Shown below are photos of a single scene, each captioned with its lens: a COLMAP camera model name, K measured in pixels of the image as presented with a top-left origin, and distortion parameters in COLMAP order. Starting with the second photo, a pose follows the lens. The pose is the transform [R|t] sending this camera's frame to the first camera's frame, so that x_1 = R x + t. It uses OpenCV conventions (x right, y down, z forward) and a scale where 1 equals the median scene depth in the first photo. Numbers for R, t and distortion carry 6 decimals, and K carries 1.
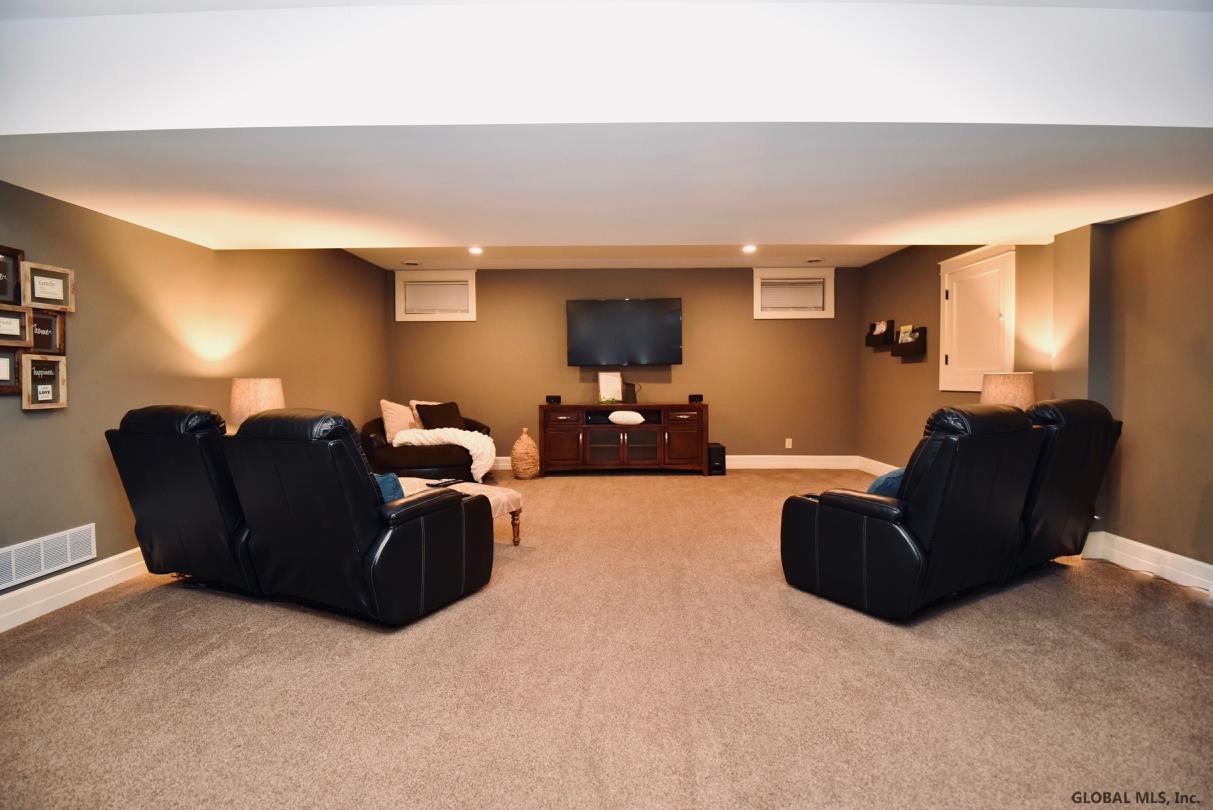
lens RADIAL K [[594.6, 0, 609.8], [0, 594.6, 395.6], [0, 0, 1]] dist [-0.024030, -0.003621]
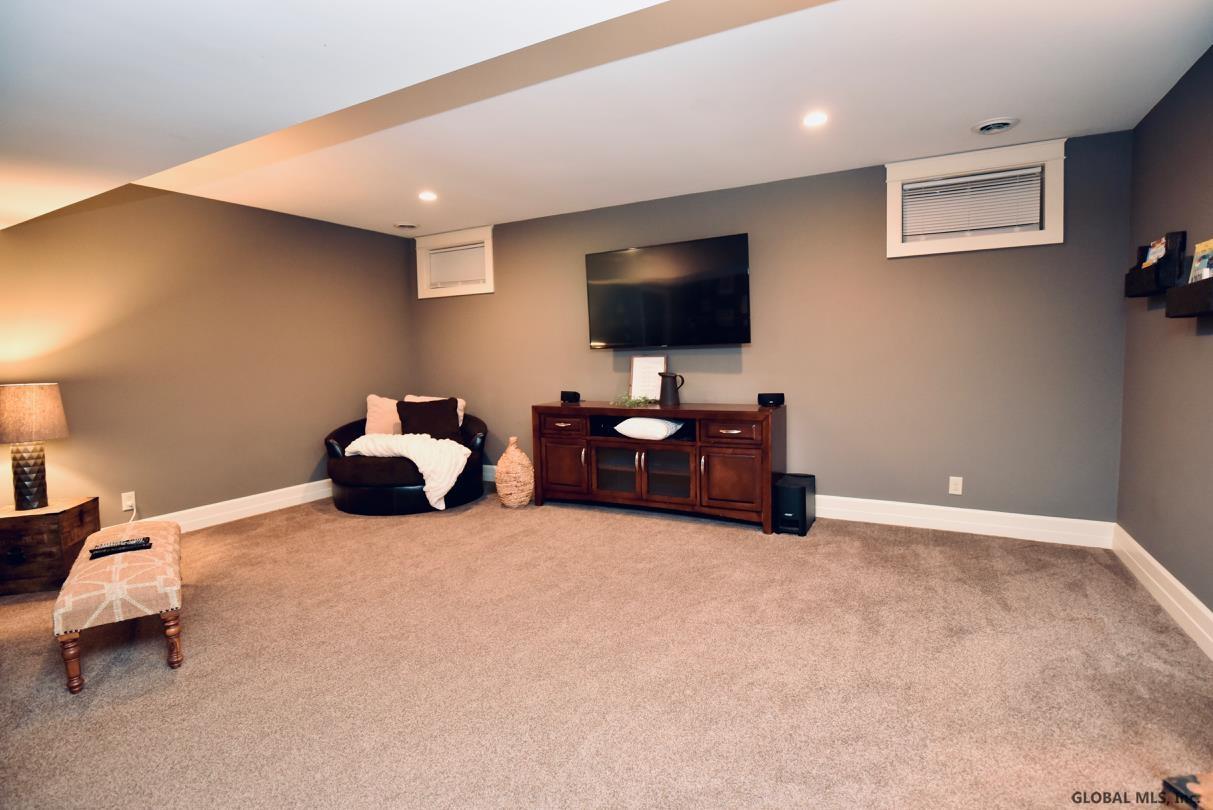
lens RADIAL K [[594.6, 0, 605.5], [0, 594.6, 403.2], [0, 0, 1]] dist [-0.024030, -0.003621]
pose [[0.881141, 0.025575, -0.472161, 0.285493], [0.002201, 0.998304, 0.058182, -0.027664], [0.472849, -0.052305, 0.879590, 0.398666]]
